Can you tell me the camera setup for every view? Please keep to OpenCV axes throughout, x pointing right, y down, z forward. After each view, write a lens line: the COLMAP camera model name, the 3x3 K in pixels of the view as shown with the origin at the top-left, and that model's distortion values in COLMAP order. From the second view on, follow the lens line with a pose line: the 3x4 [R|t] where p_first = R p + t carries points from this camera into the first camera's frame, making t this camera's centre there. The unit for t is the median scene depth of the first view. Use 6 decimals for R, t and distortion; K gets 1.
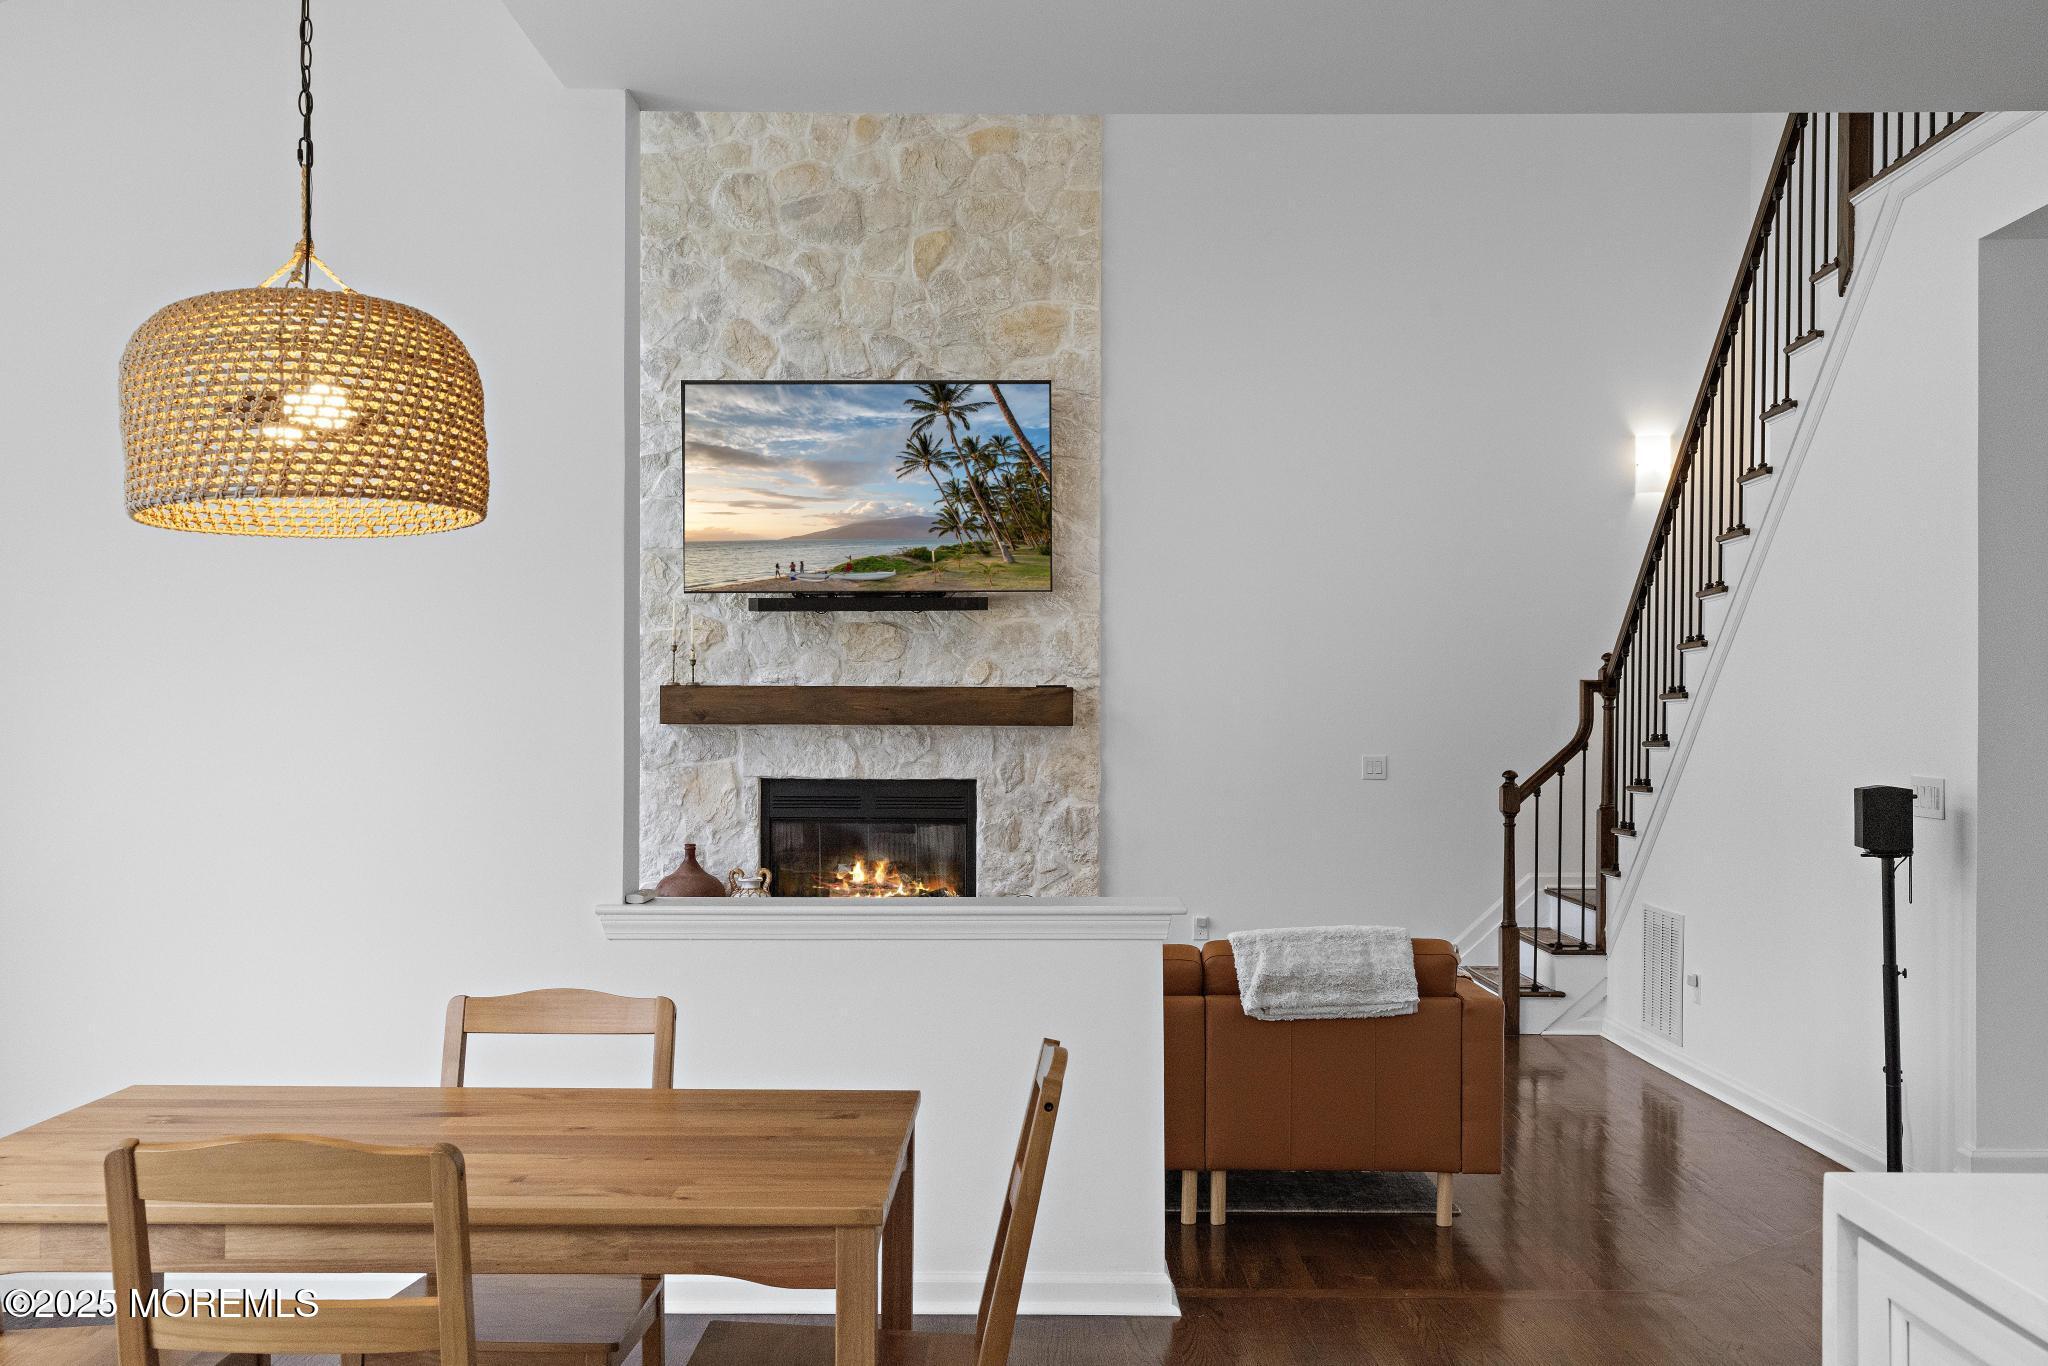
lens RADIAL K [[2005.3, 0, 1024.5], [0, 2005.3, 747.4], [0, 0, 1]] dist [0.013707, 0.000669]
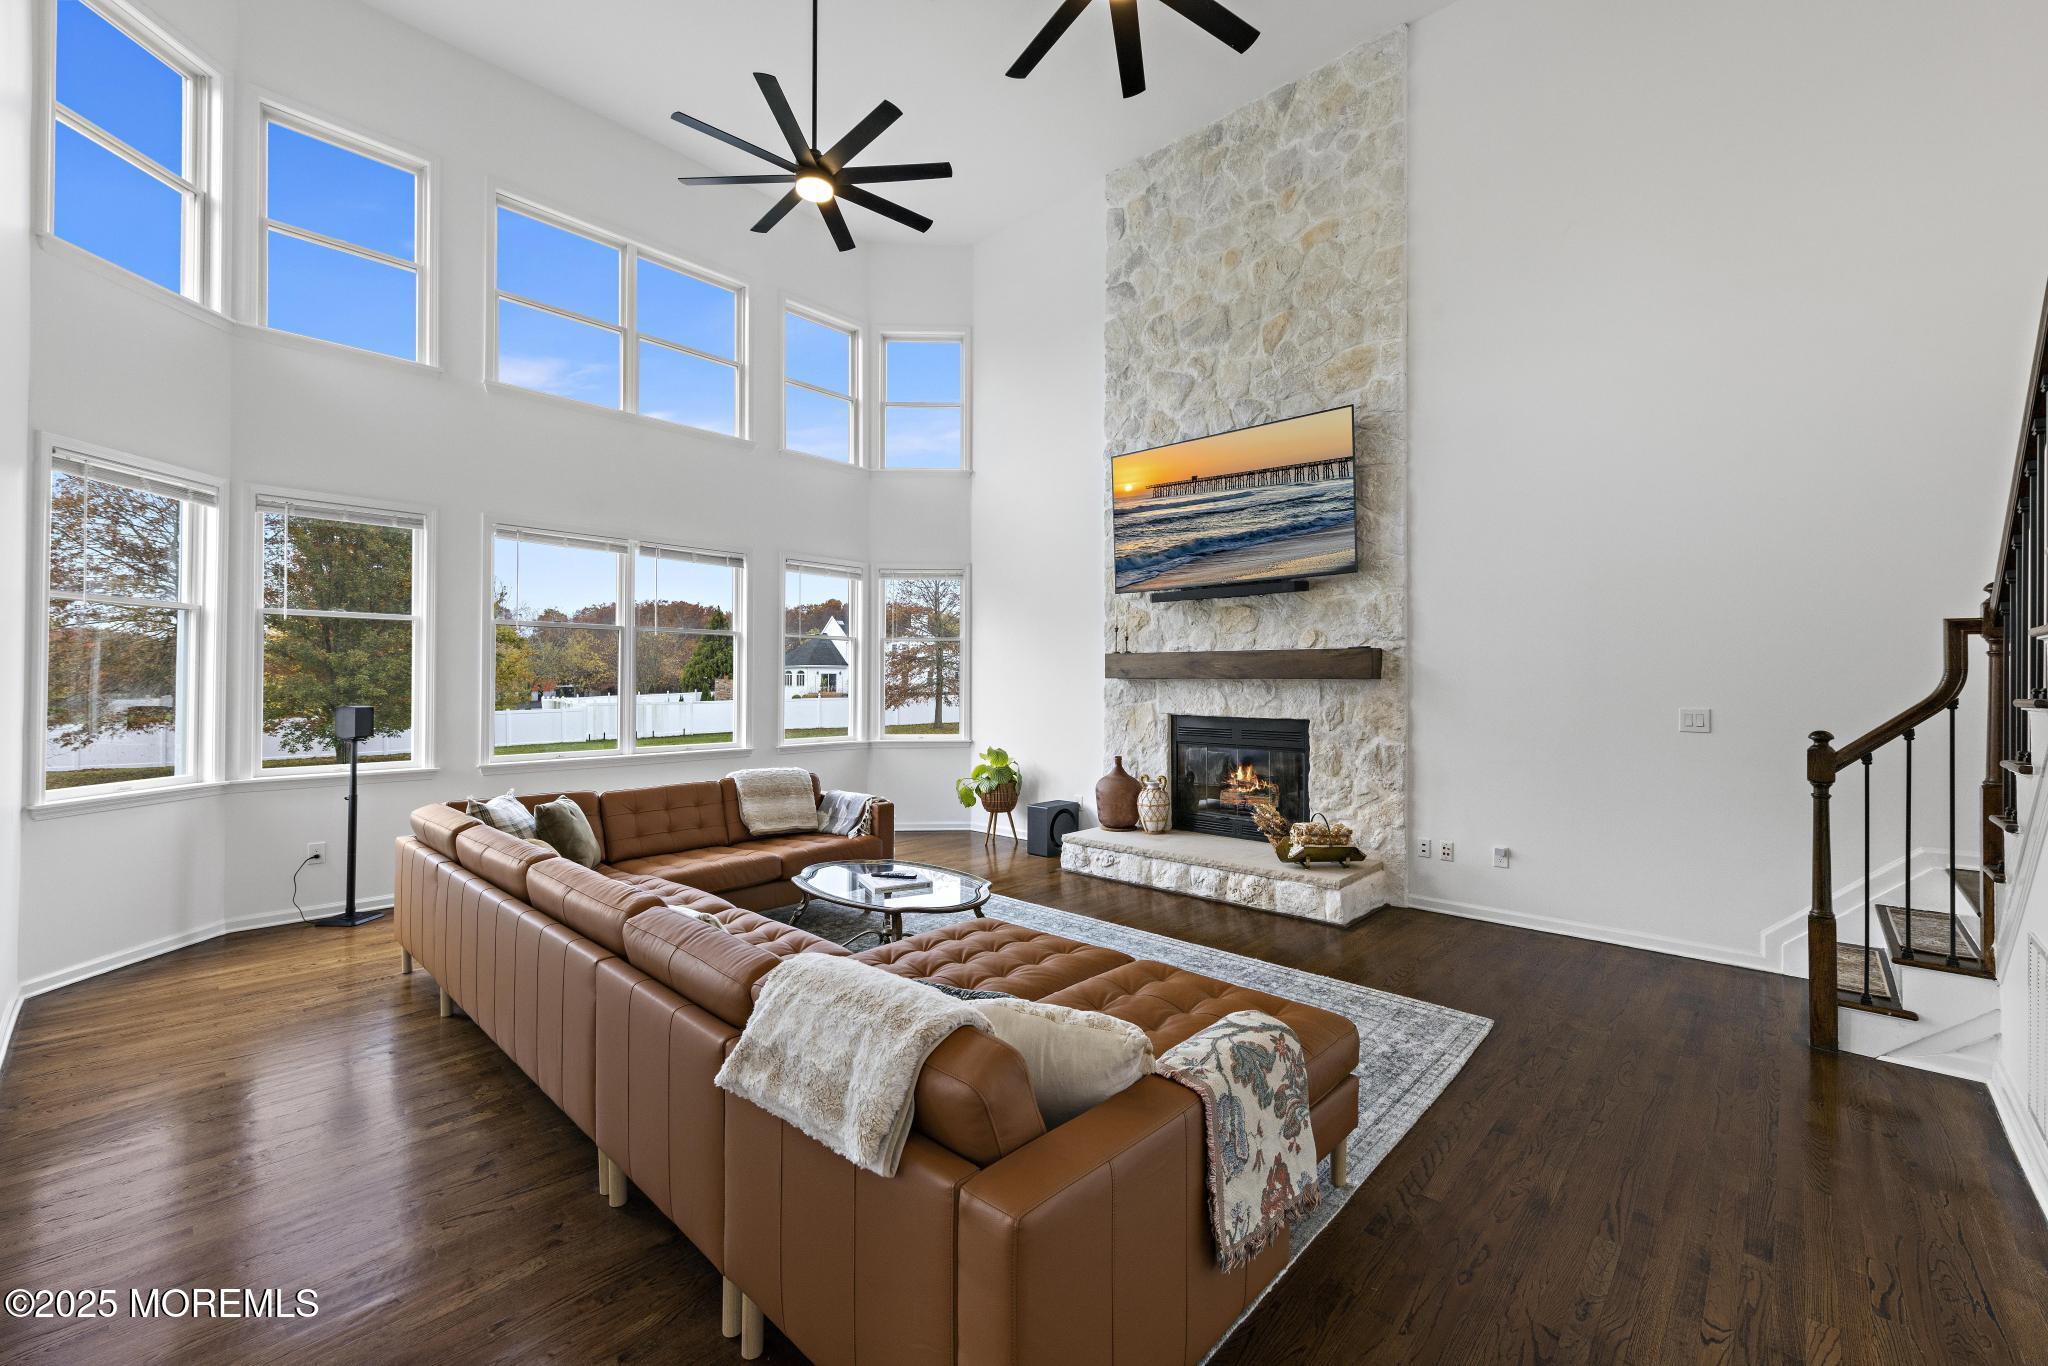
lens RADIAL K [[836.8, 0, 1033.6], [0, 836.8, 674.3], [0, 0, 1]] dist [0.004194, 0.000287]
pose [[0.737705, -0.005902, -0.675097, 0.215634], [-0.006797, 0.999846, -0.016169, -0.003828], [0.675089, 0.016516, 0.737552, 0.472714]]
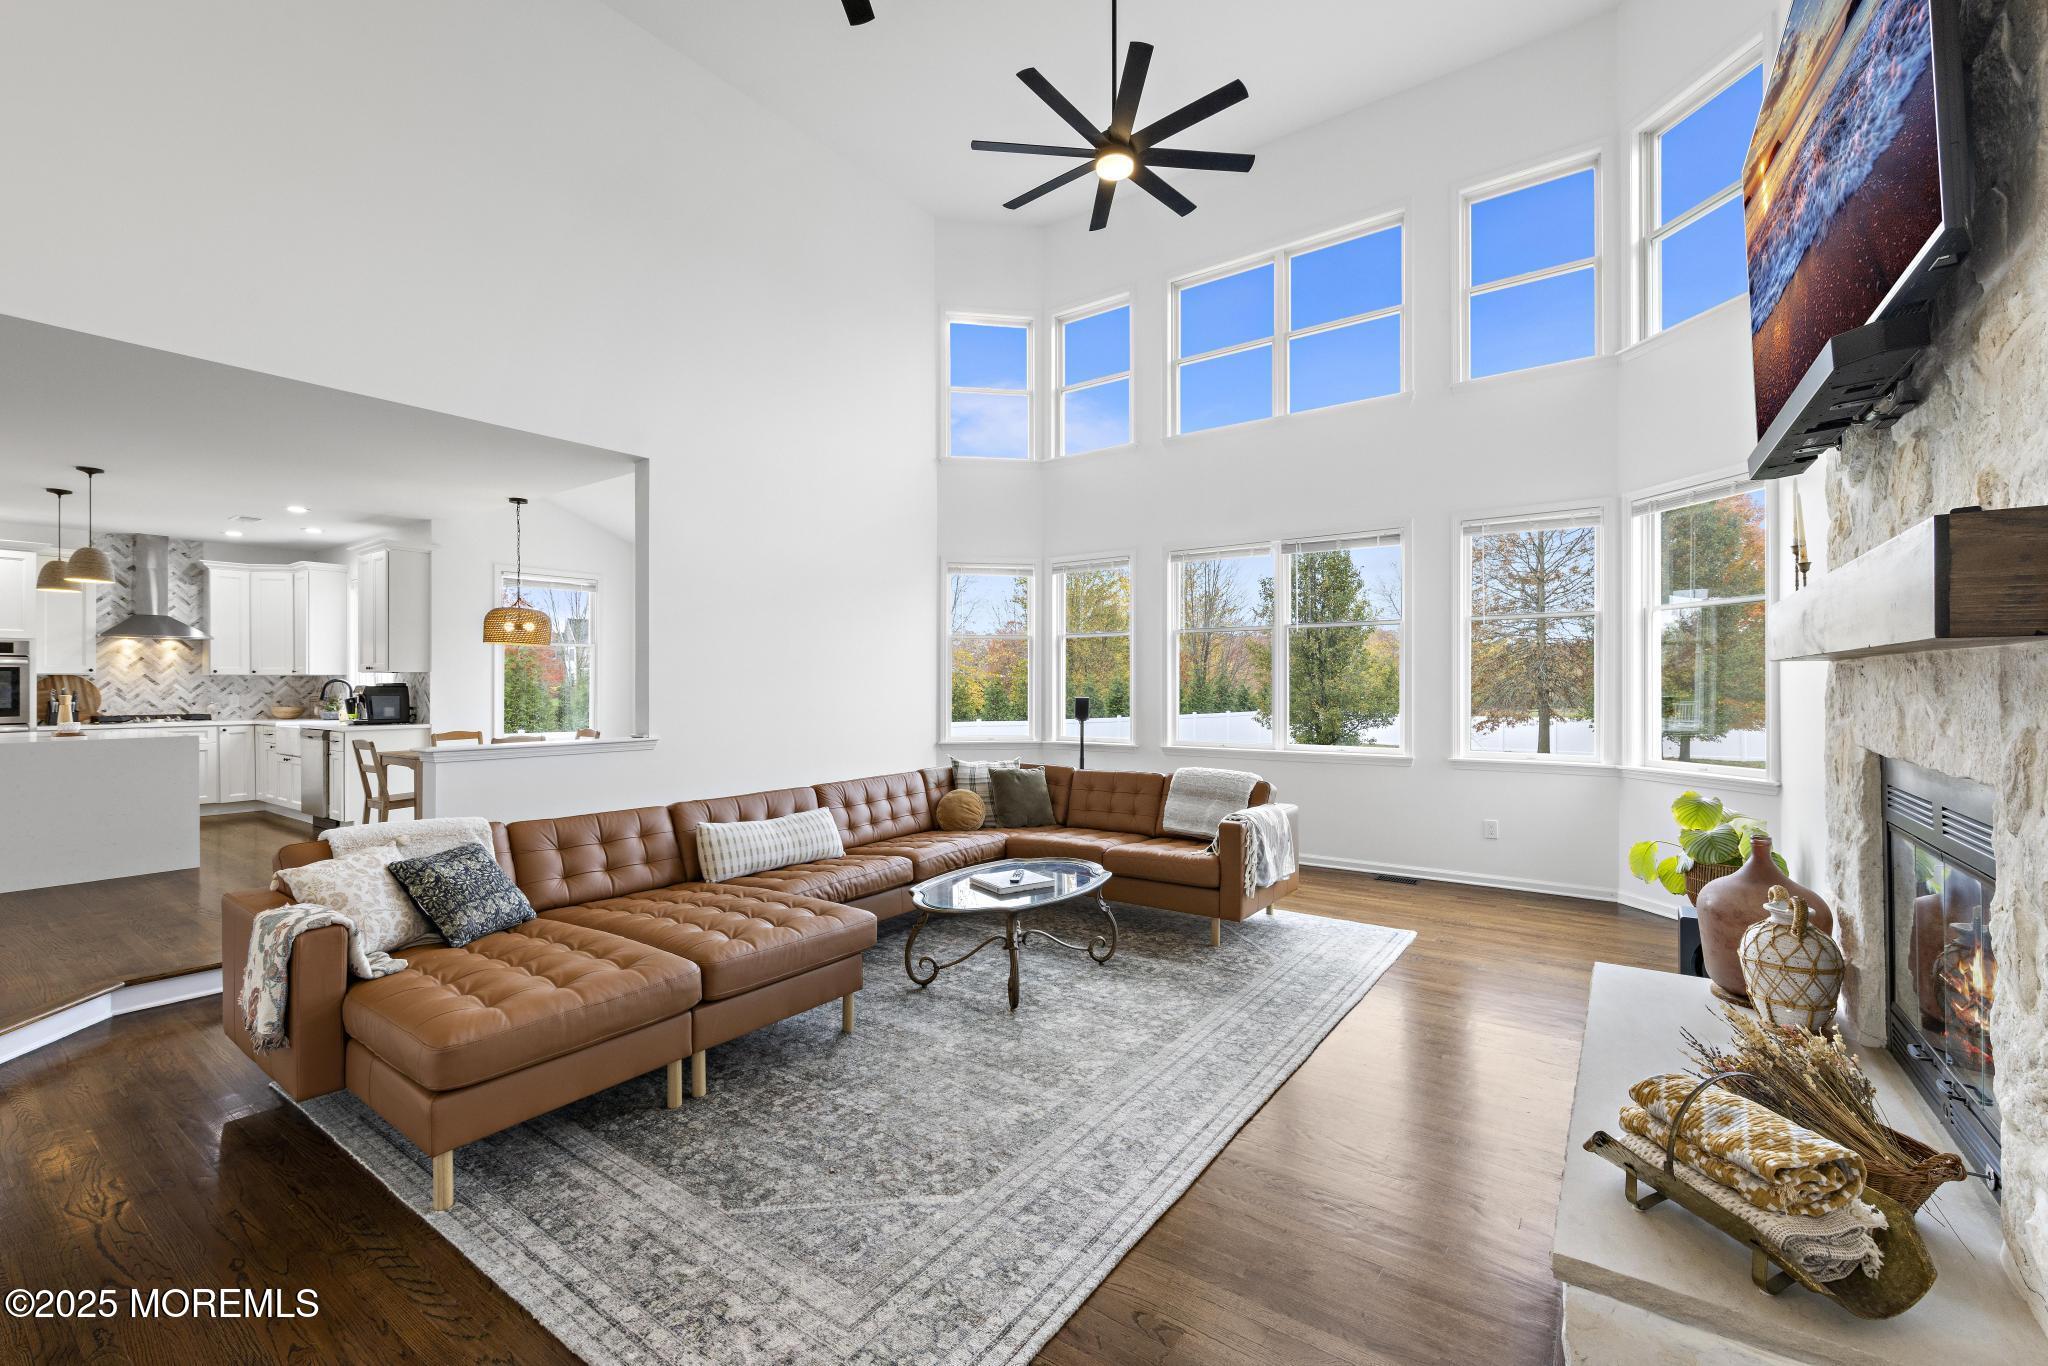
lens RADIAL K [[862.3, 0, 1030.9], [0, 862.3, 680.1], [0, 0, 1]] dist [0.002661, 0.000329]
pose [[-0.583178, -0.003265, -0.812338, 0.213358], [-0.004956, 0.999988, -0.000461, -0.003651], [0.812330, 0.003757, -0.583187, 0.951348]]
